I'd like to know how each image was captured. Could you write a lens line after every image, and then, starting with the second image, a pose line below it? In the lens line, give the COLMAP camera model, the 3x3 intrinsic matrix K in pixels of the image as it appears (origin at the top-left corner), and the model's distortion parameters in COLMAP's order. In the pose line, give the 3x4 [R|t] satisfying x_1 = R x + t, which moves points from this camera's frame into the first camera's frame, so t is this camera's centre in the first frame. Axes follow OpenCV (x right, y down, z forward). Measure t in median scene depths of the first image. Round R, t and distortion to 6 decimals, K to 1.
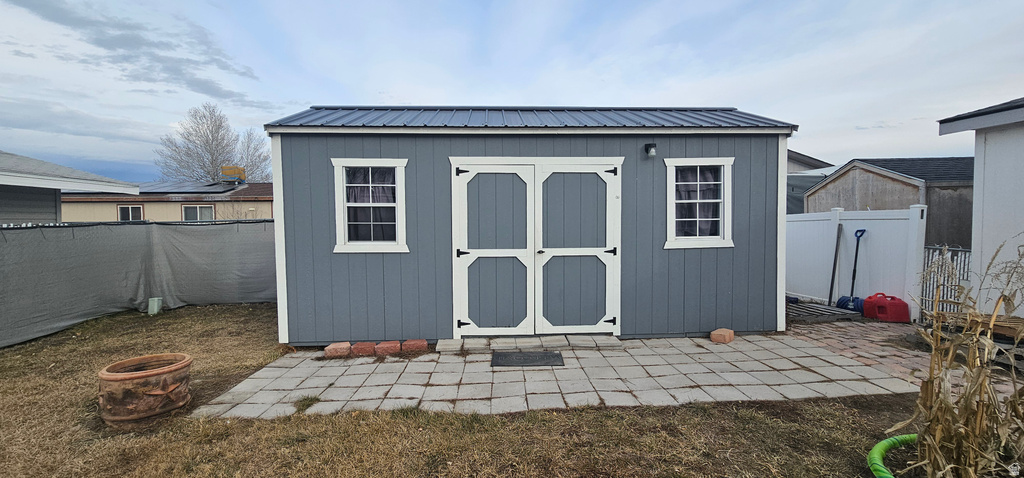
lens RADIAL K [[418.8, 0, 513.1], [0, 418.8, 233.3], [0, 0, 1]] dist [-0.001589, 0.000427]
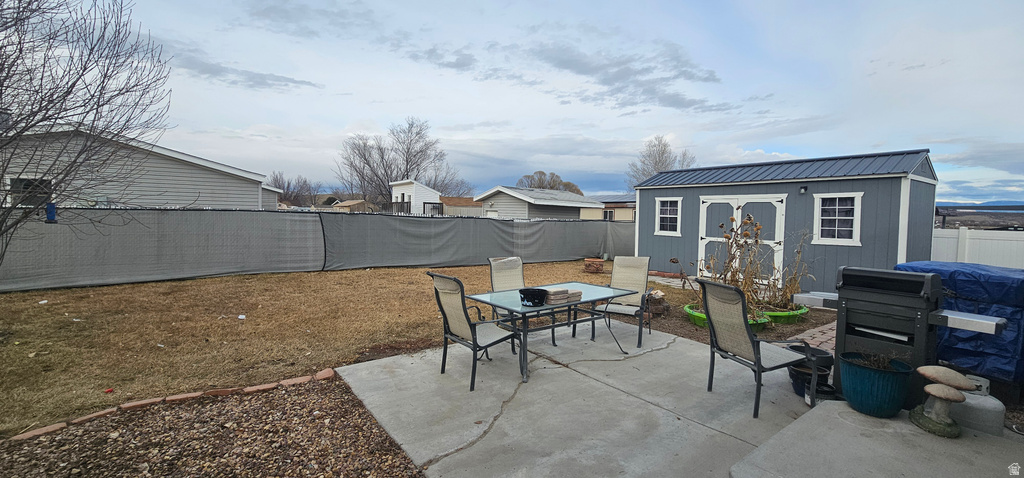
lens RADIAL K [[418.8, 0, 513.1], [0, 418.8, 233.3], [0, 0, 1]] dist [-0.001589, 0.000427]
pose [[0.560674, 0.055410, -0.826181, 1.150334], [-0.060466, 0.997834, 0.025889, 0.022814], [0.825826, 0.035441, 0.562810, -1.094506]]
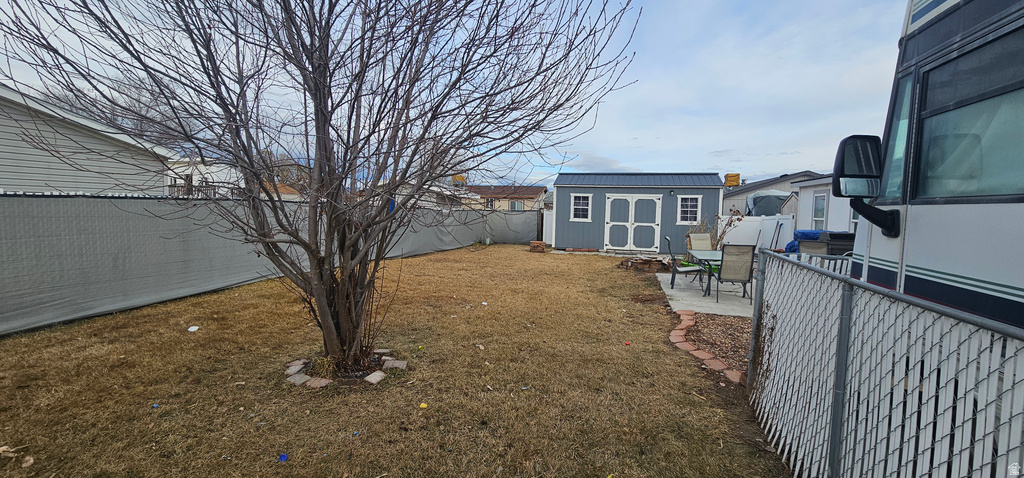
lens RADIAL K [[422.9, 0, 519.5], [0, 422.9, 234.5], [0, 0, 1]] dist [-0.000779, -0.000143]
pose [[0.947315, 0.052153, -0.316029, 0.265814], [-0.046581, 0.998597, 0.025167, 0.083942], [0.316899, -0.009120, 0.948416, -2.302083]]
